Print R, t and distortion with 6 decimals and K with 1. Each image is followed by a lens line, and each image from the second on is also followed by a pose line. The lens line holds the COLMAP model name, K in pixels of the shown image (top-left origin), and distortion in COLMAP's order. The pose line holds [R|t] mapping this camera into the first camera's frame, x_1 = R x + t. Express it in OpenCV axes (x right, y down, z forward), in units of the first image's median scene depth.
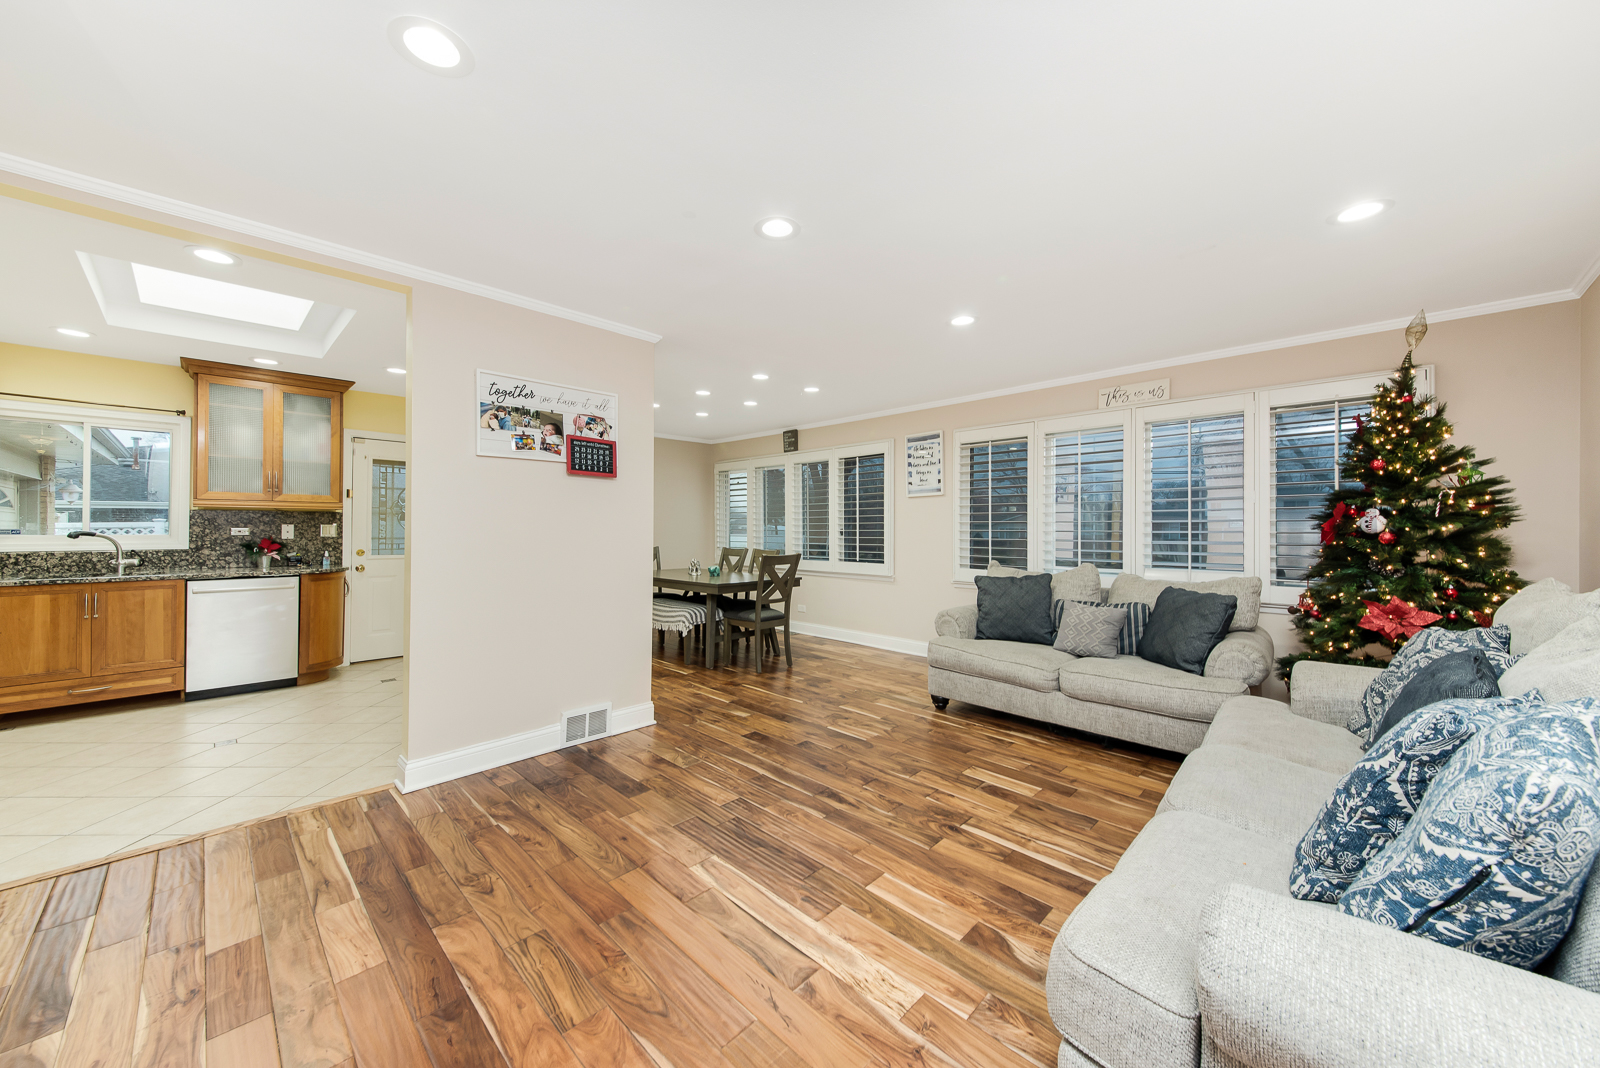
lens RADIAL K [[572.7, 0, 795.3], [0, 572.7, 523.1], [0, 0, 1]] dist [0.016839, -0.003538]
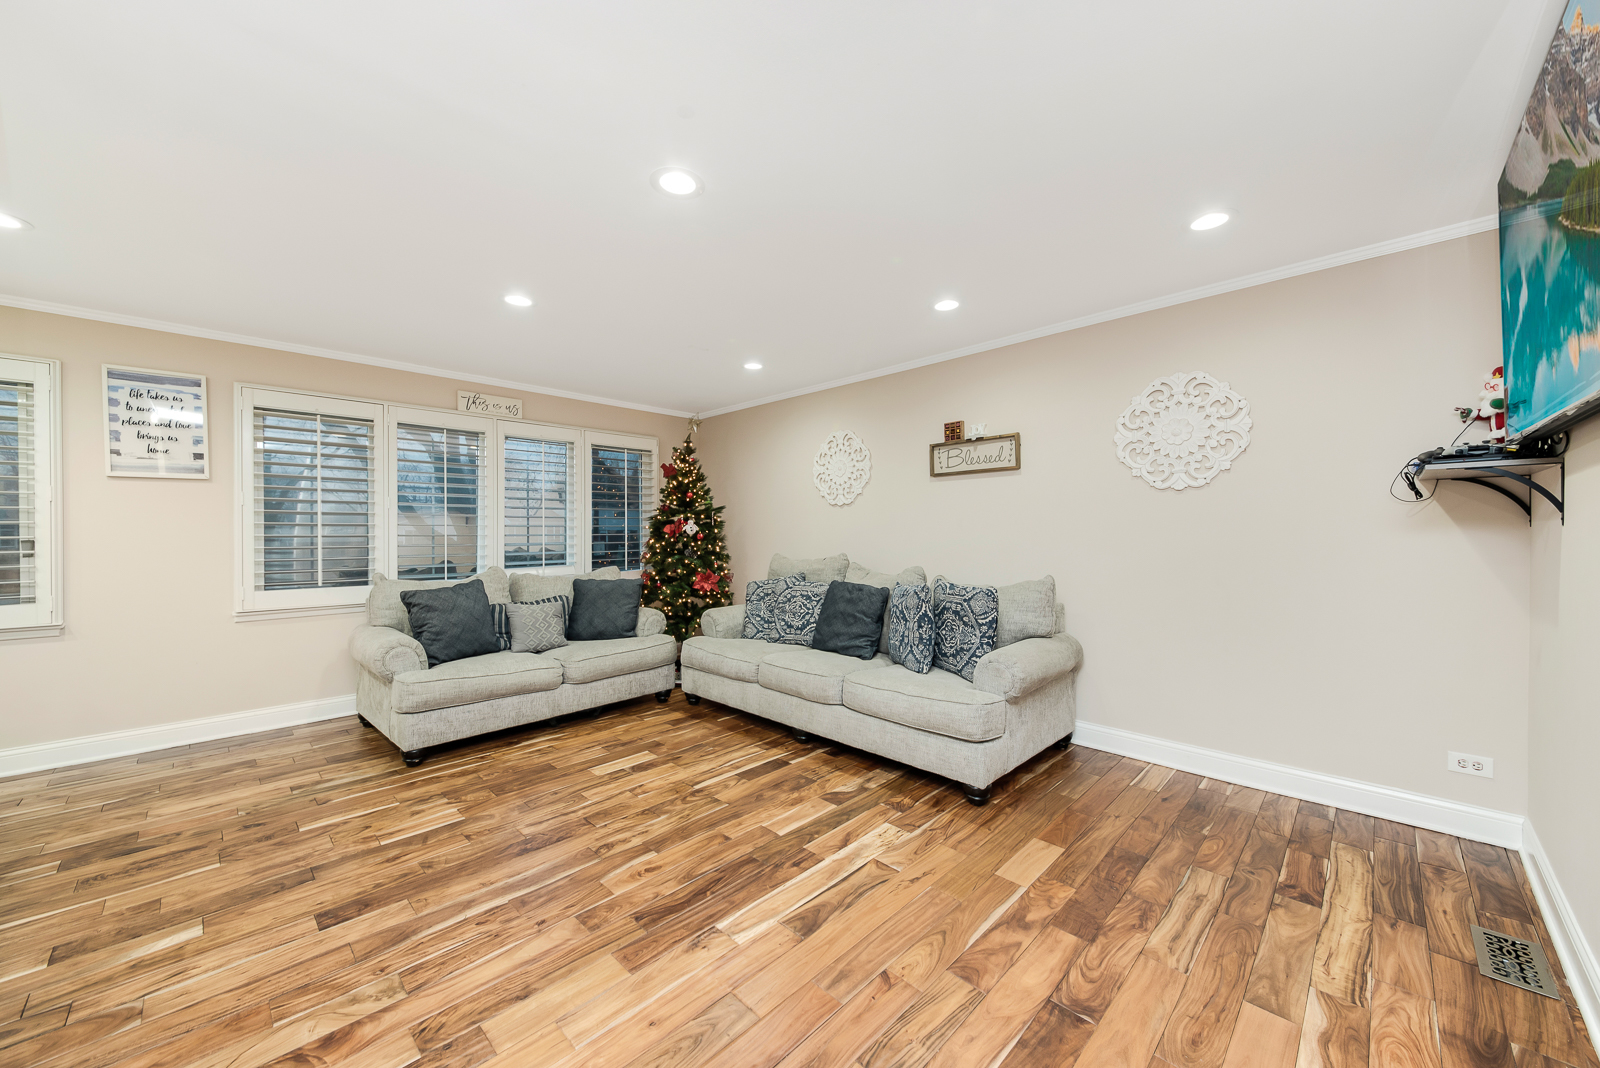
lens RADIAL K [[572.7, 0, 795.4], [0, 572.7, 545.5], [0, 0, 1]] dist [0.016839, -0.003538]
pose [[0.003451, -0.028323, 0.999593, -0.500224], [-0.007895, 0.999567, 0.028349, -0.000248], [-0.999963, -0.007990, 0.003225, 0.463623]]
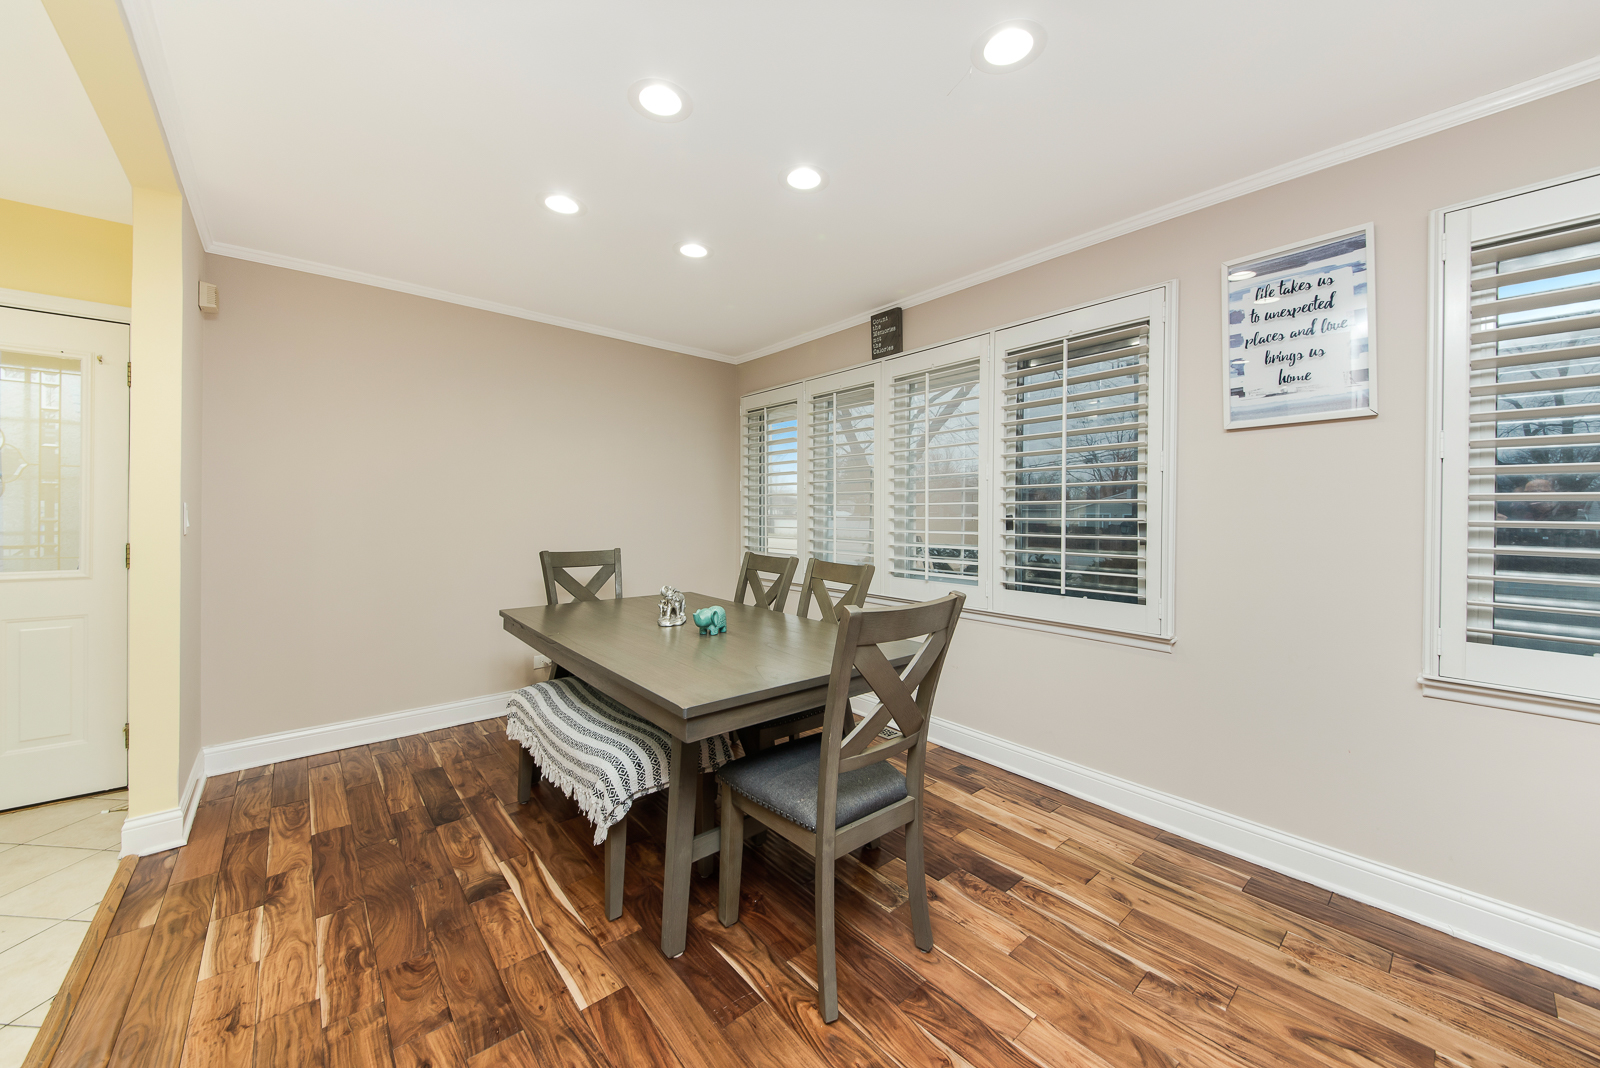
lens RADIAL K [[572.7, 0, 796.6], [0, 572.7, 508.7], [0, 0, 1]] dist [0.016839, -0.003538]
pose [[0.996202, 0.003181, -0.087015, -0.067829], [-0.002737, 0.999983, 0.005213, 0.006472], [0.087030, -0.004955, 0.996193, 0.828955]]
